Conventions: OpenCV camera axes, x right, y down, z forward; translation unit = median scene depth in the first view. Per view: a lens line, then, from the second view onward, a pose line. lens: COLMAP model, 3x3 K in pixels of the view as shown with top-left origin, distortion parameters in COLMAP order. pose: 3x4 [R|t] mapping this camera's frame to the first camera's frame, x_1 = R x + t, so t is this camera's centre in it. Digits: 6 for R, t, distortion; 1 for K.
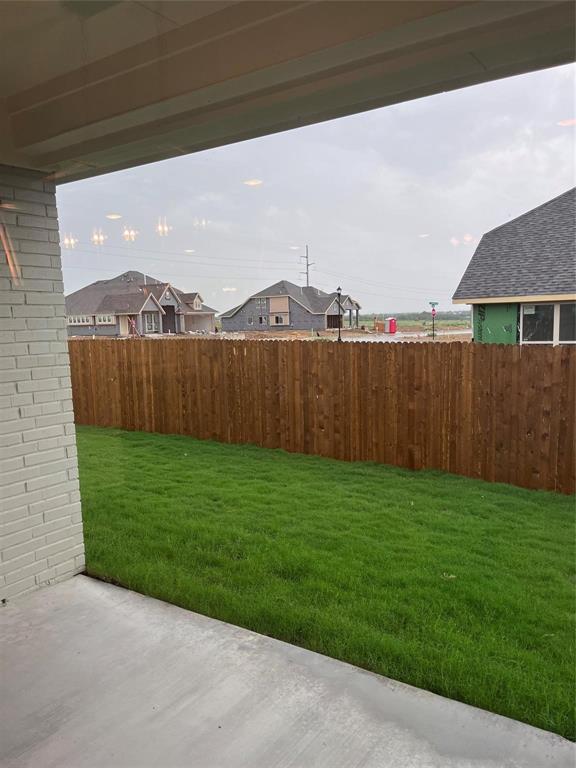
lens RADIAL K [[580.4, 0, 287.3], [0, 580.4, 389.4], [0, 0, 1]] dist [0.042972, -0.066724]
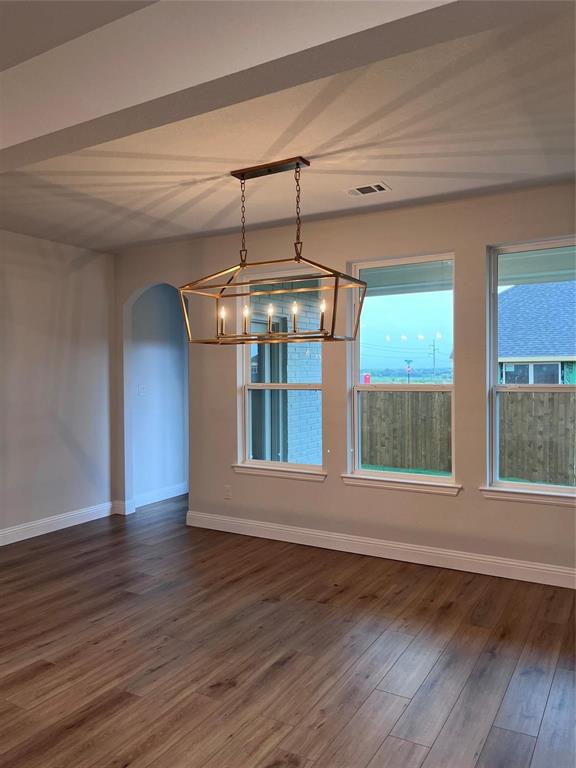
lens RADIAL K [[580.4, 0, 285.9], [0, 580.4, 380.2], [0, 0, 1]] dist [0.042972, -0.066724]
pose [[0.998056, 0.018087, 0.059641, -0.273631], [-0.011485, 0.993950, -0.109231, 0.065680], [-0.061256, 0.108334, 0.992226, -0.431754]]
